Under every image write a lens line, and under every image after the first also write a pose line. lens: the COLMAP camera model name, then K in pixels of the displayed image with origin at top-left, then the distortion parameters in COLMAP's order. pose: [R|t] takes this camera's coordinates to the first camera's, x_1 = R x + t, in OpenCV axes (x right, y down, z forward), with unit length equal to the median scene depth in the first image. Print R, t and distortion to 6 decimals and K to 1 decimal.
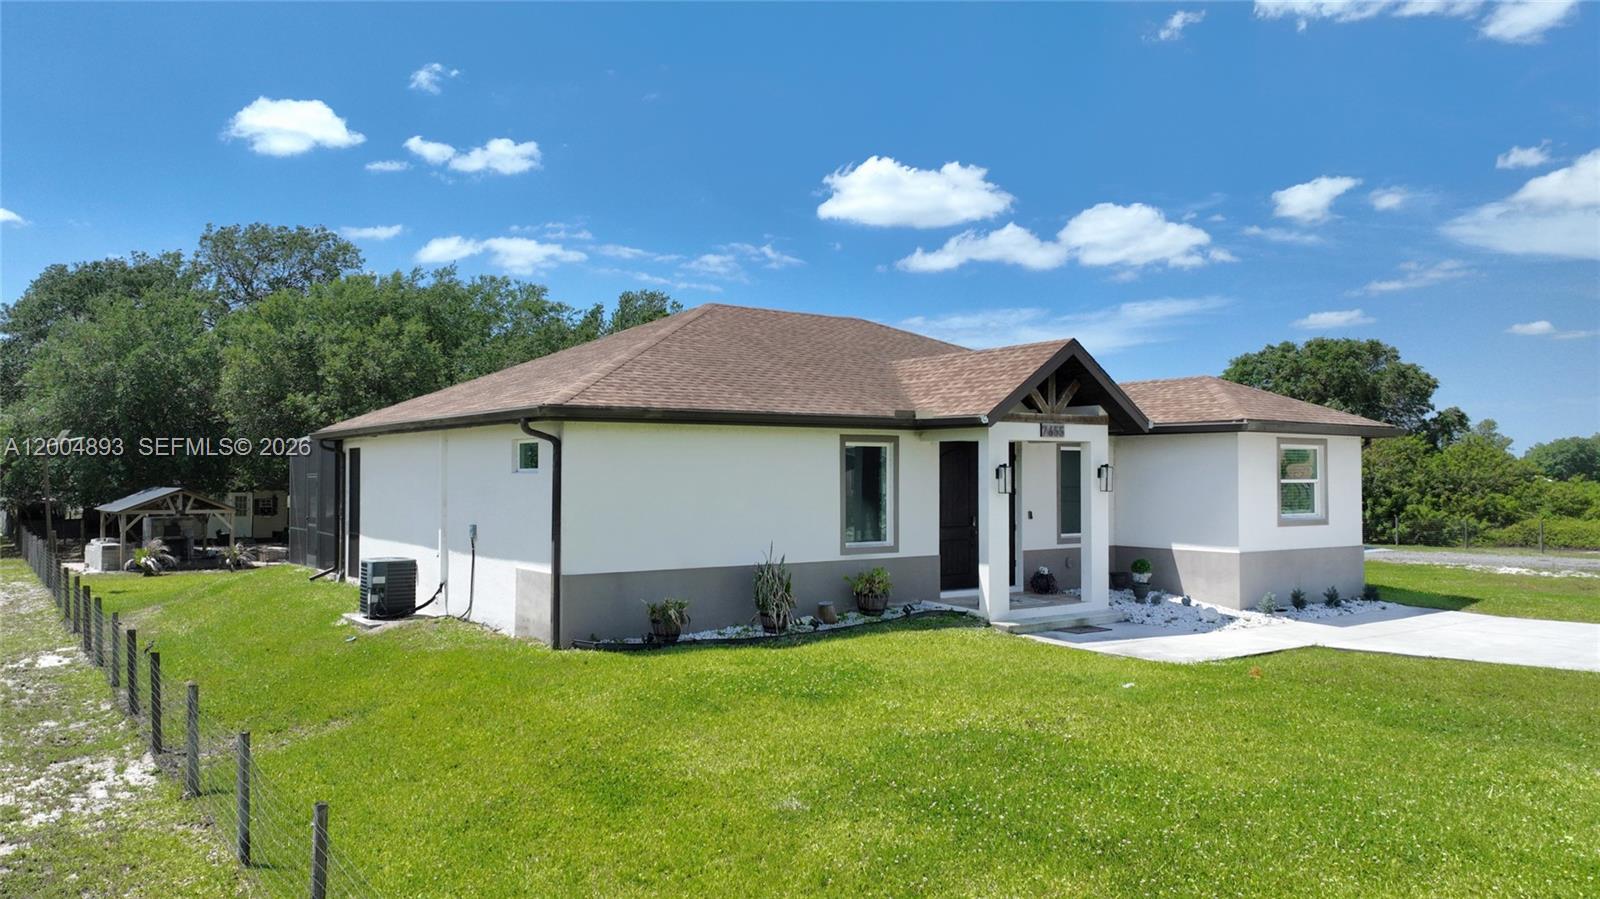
lens RADIAL K [[1130.8, 0, 810.8], [0, 1130.8, 452.6], [0, 0, 1]] dist [-0.000350, 0.021061]
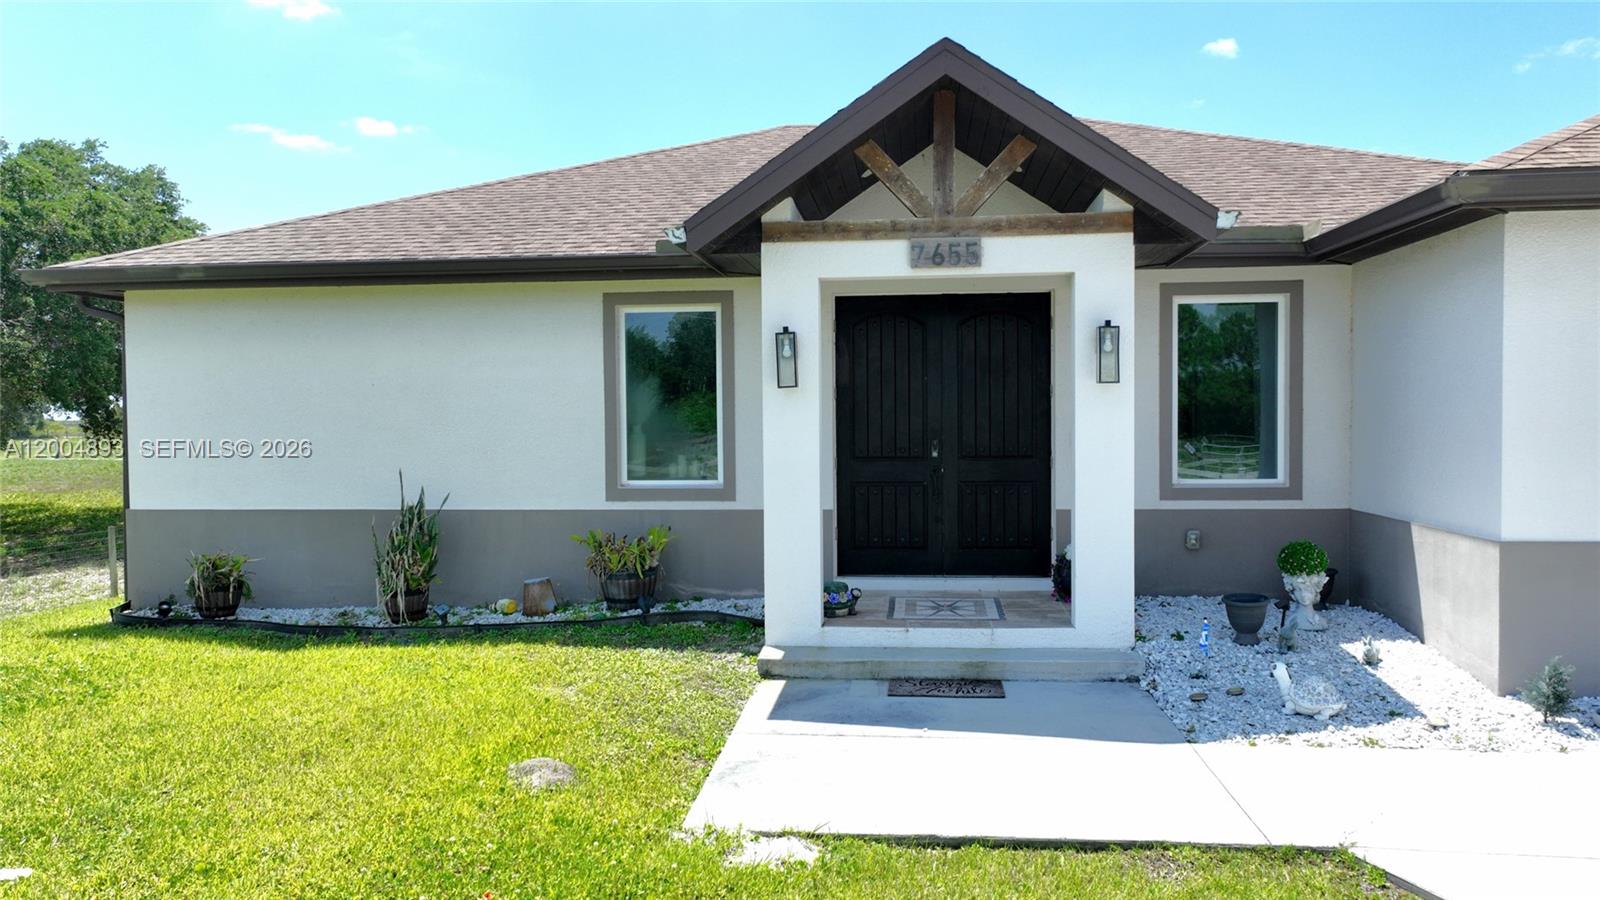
lens RADIAL K [[1130.8, 0, 810.8], [0, 1130.8, 453.1], [0, 0, 1]] dist [-0.000350, 0.021061]
pose [[0.763544, 0.016173, -0.645553, 0.457069], [0.022459, 0.998416, 0.051578, 0.036050], [0.645365, -0.053880, 0.761972, 0.586255]]
